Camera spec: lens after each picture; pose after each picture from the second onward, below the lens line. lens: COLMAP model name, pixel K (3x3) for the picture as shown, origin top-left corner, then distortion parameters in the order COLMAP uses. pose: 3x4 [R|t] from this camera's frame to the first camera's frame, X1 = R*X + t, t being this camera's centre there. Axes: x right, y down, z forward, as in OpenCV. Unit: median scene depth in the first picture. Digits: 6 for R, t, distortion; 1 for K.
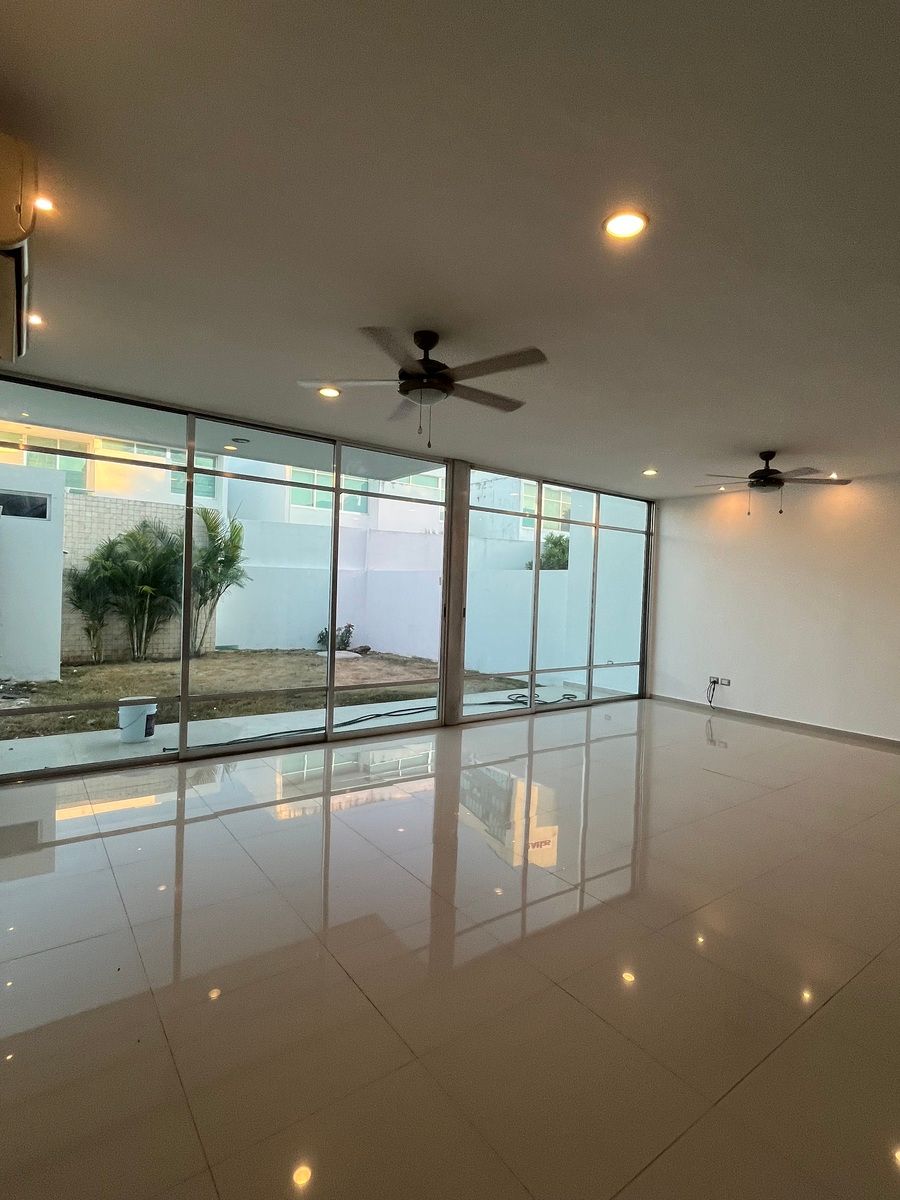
lens RADIAL K [[591.1, 0, 447.5], [0, 591.1, 600.5], [0, 0, 1]] dist [0.003661, -0.000062]
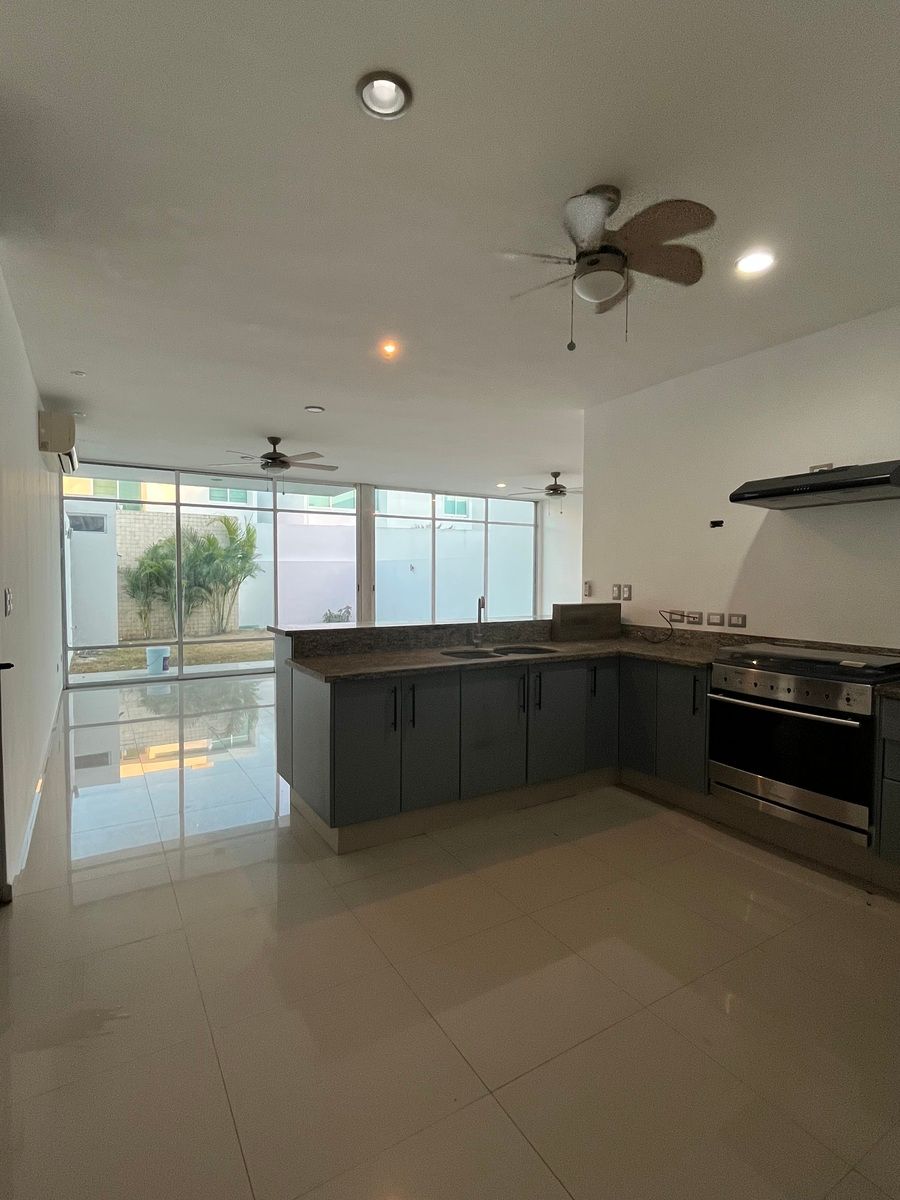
lens RADIAL K [[591.1, 0, 451.4], [0, 591.1, 601.1], [0, 0, 1]] dist [0.003661, -0.000062]
pose [[0.995895, -0.028774, -0.085815, 0.189287], [0.030573, 0.999338, 0.019724, 0.016426], [0.085191, -0.022266, 0.996116, -0.241827]]
